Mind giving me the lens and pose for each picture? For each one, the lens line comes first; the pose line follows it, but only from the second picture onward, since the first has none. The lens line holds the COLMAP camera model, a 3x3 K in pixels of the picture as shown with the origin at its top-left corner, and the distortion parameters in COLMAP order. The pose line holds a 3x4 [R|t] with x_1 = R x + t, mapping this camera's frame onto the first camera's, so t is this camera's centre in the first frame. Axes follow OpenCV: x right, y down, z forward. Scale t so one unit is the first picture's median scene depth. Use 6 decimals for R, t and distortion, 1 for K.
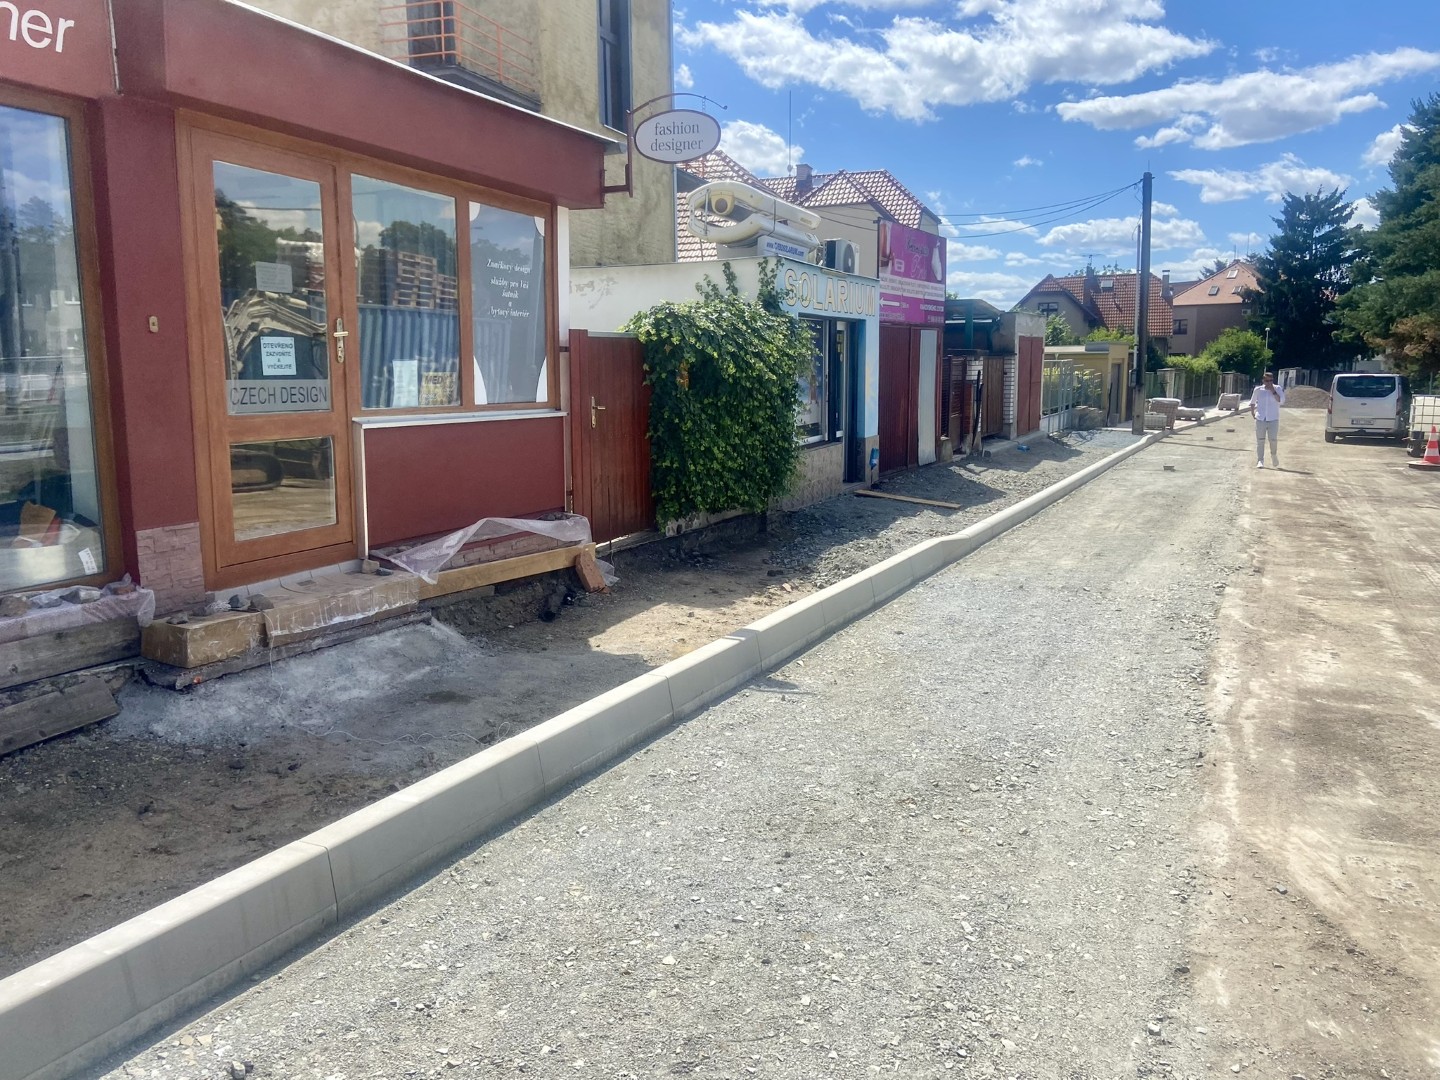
lens RADIAL K [[1106.2, 0, 720.0], [0, 1106.2, 540.0], [0, 0, 1]] dist [0.116096, -0.150946]
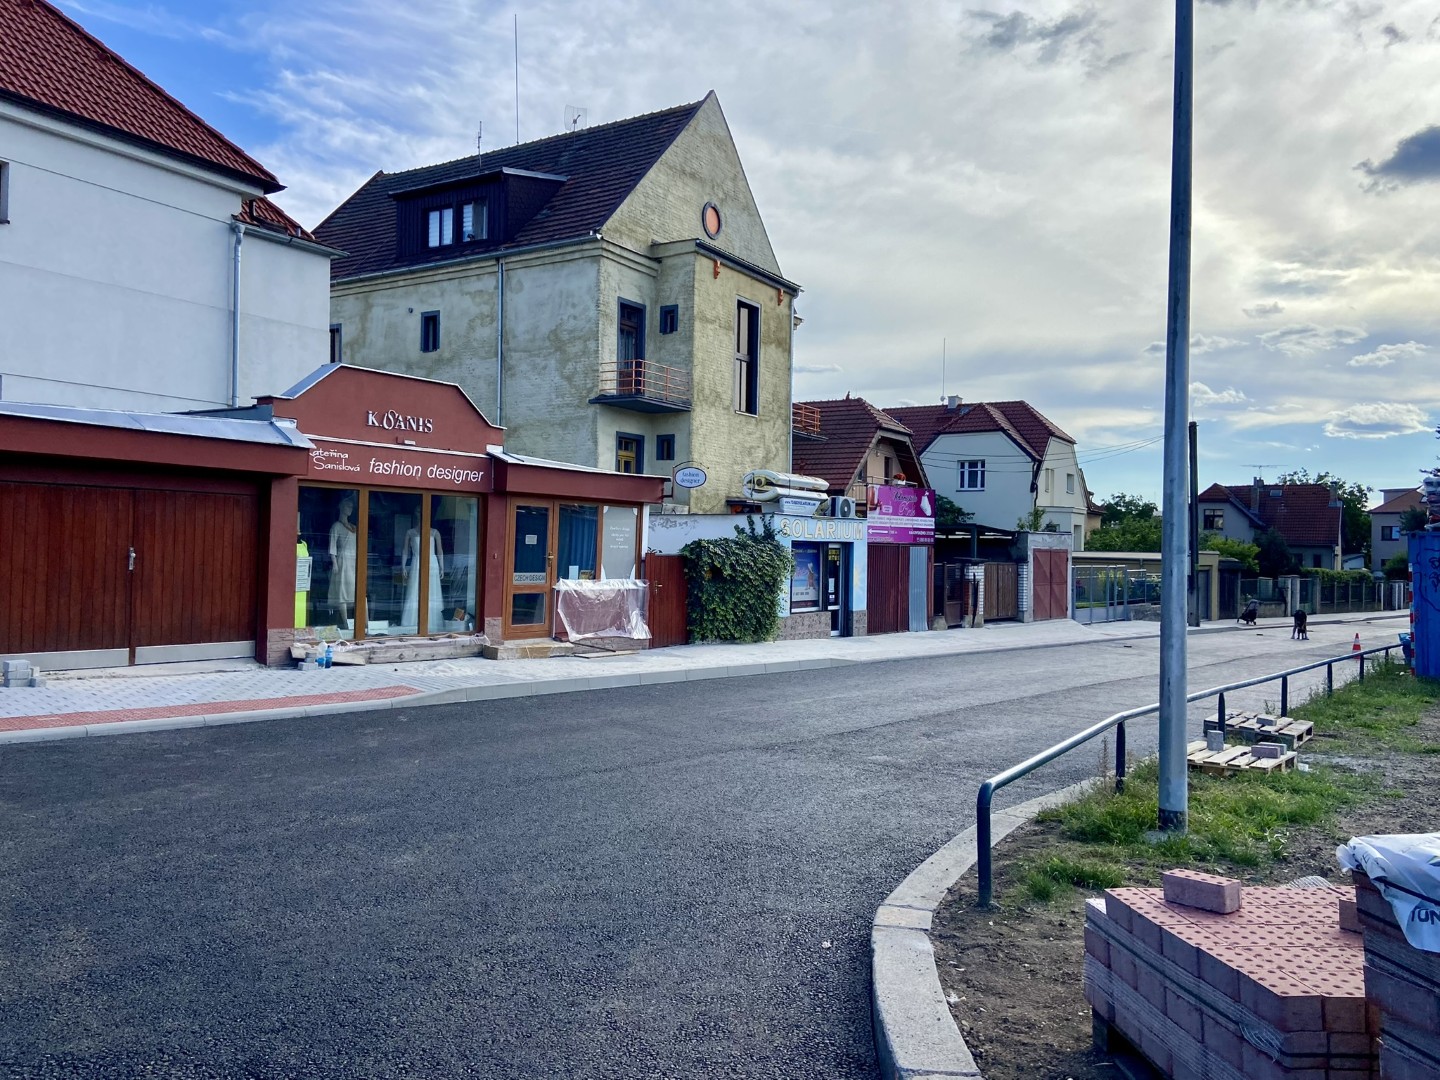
lens RADIAL K [[1113.9, 0, 702.8], [0, 1113.9, 512.7], [0, 0, 1]] dist [0.120337, -0.164127]
pose [[0.976431, 0.018874, -0.215003, 0.261450], [-0.059015, 0.981554, -0.181847, 0.079561], [0.207605, 0.190249, 0.959534, -0.671665]]
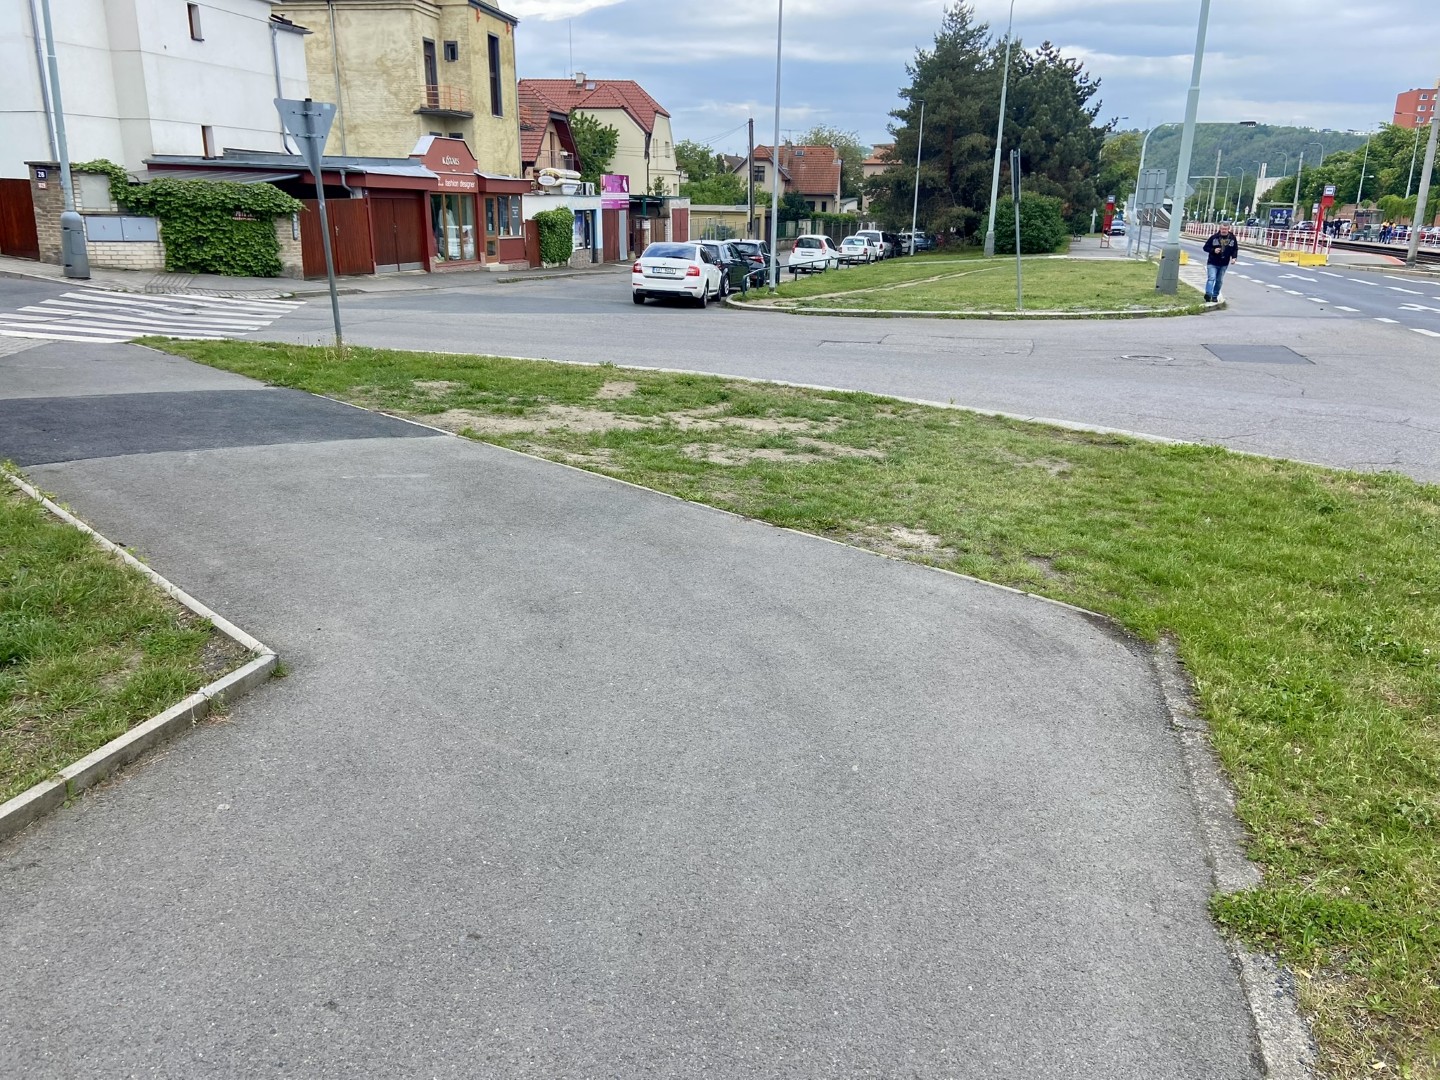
lens RADIAL K [[1113.9, 0, 702.8], [0, 1113.9, 512.7], [0, 0, 1]] dist [0.120337, -0.164127]
pose [[0.985838, -0.020817, 0.166402, -0.112953], [0.000731, 0.992790, 0.119865, 0.260904], [-0.167697, -0.118046, 0.978746, -2.157846]]
